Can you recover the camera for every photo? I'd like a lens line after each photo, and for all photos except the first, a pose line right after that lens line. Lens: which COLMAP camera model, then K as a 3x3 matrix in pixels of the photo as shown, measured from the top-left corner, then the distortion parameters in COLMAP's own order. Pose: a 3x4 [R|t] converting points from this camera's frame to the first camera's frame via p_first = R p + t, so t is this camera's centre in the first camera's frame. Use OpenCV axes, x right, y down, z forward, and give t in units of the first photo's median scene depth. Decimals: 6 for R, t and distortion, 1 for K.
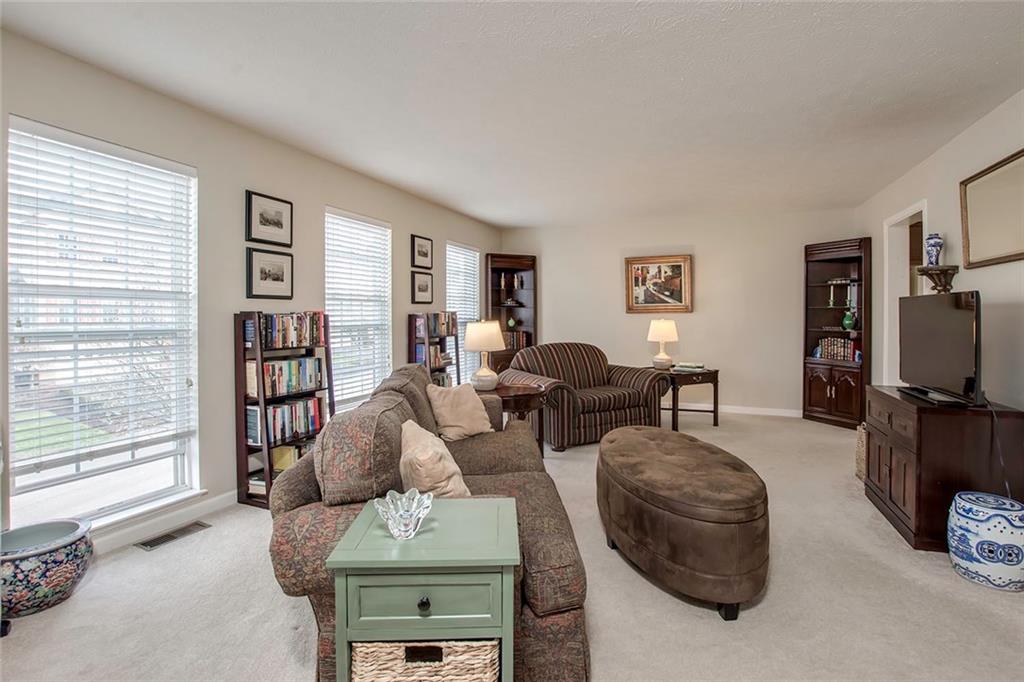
lens RADIAL K [[518.6, 0, 513.6], [0, 518.6, 308.9], [0, 0, 1]] dist [0.001146, 0.000445]
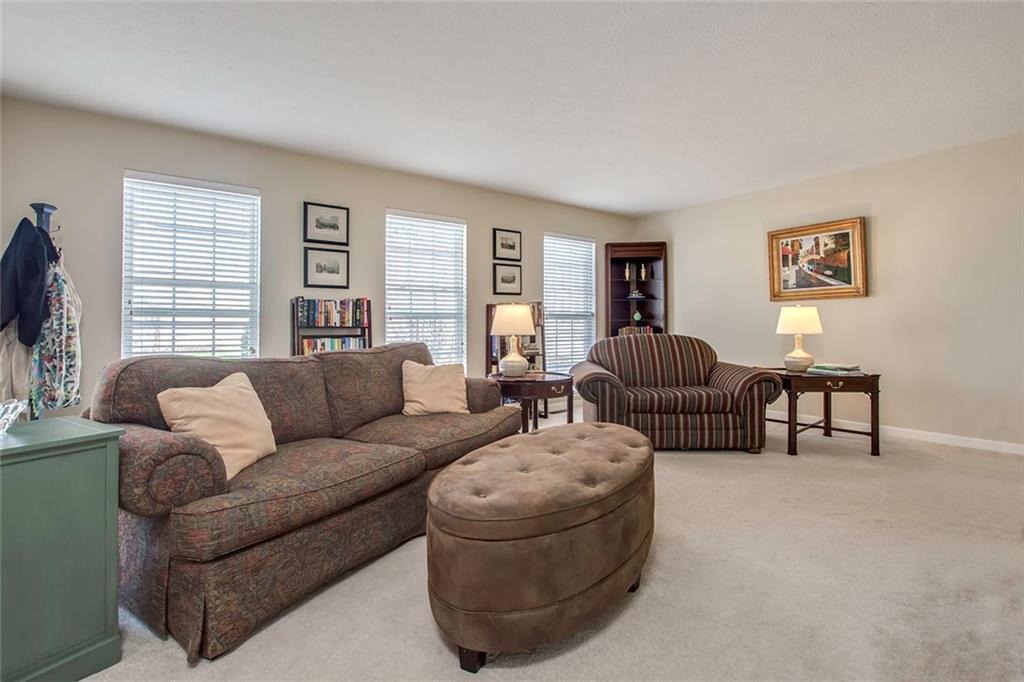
lens RADIAL K [[489.4, 0, 489.8], [0, 489.4, 314.2], [0, 0, 1]] dist [-0.003018, -0.000017]
pose [[0.832513, -0.016379, -0.553764, 0.332729], [0.009308, 0.999835, -0.015579, 0.043344], [0.553928, 0.007815, 0.832528, 0.170239]]
